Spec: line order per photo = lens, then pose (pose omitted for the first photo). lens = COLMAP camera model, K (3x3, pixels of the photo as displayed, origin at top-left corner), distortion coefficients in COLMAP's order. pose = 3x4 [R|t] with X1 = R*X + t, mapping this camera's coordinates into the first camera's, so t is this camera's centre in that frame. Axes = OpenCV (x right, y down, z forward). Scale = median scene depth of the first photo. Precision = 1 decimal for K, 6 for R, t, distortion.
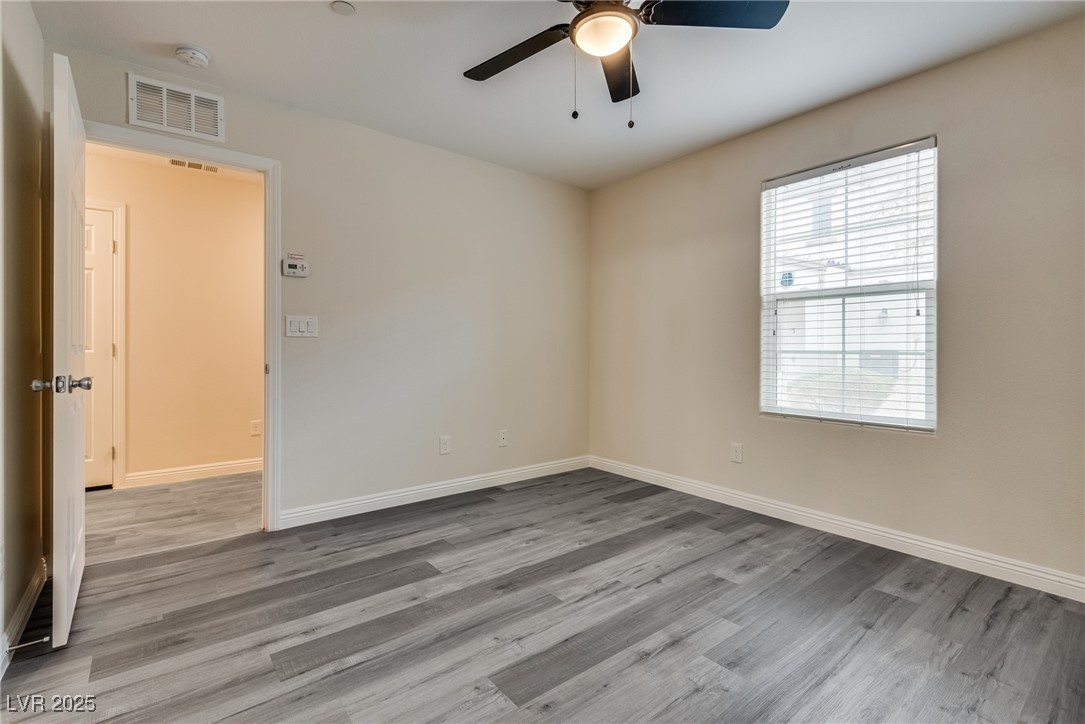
lens RADIAL K [[496.5, 0, 547.4], [0, 496.5, 347.5], [0, 0, 1]] dist [0.010557, -0.000318]
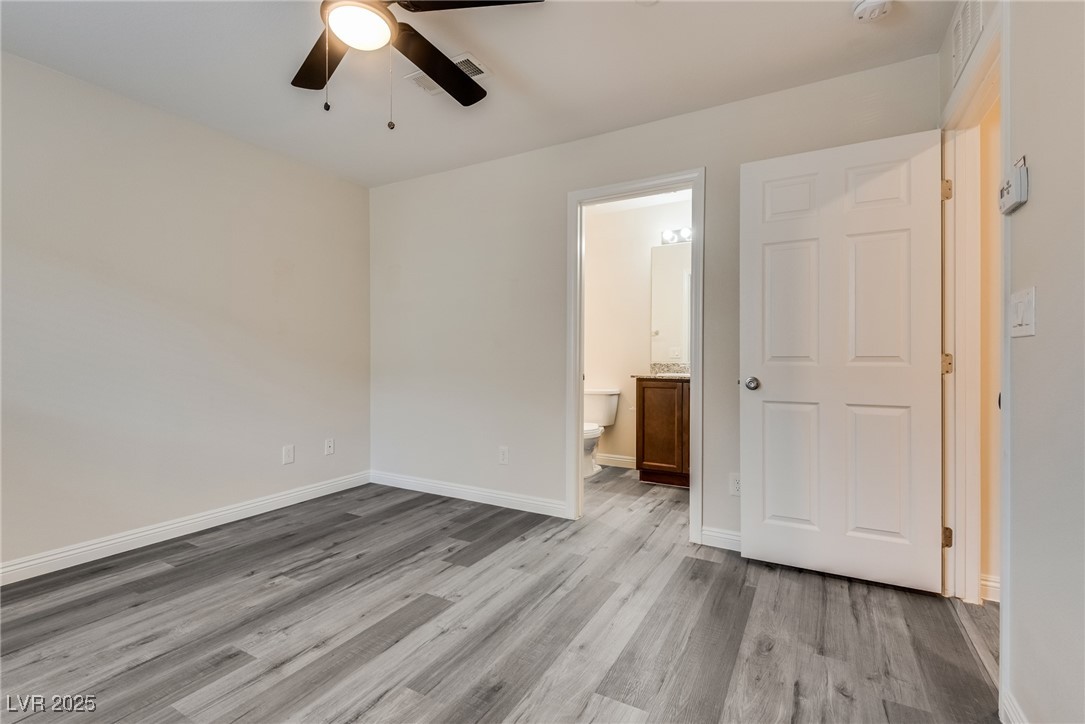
lens RADIAL K [[497.0, 0, 534.1], [0, 497.0, 338.4], [0, 0, 1]] dist [0.034565, -0.018909]
pose [[-0.937077, -0.016879, -0.348716, 0.118327], [-0.005137, 0.999389, -0.034568, -0.002744], [0.349086, -0.030601, -0.936591, 1.702098]]
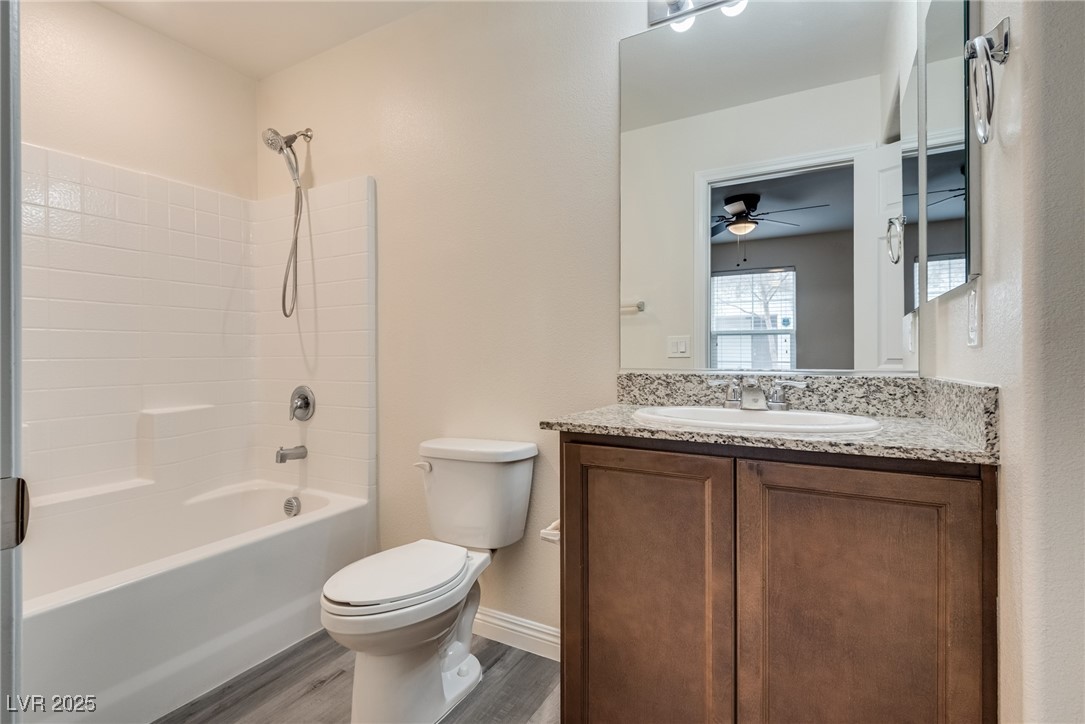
lens RADIAL K [[490.1, 0, 538.1], [0, 490.1, 357.9], [0, 0, 1]] dist [0.012475, -0.000209]
pose [[-0.926836, 0.004487, -0.375439, 0.025622], [0.002128, 0.999975, 0.006696, -0.002472], [0.375460, 0.005407, -0.926823, 1.568369]]
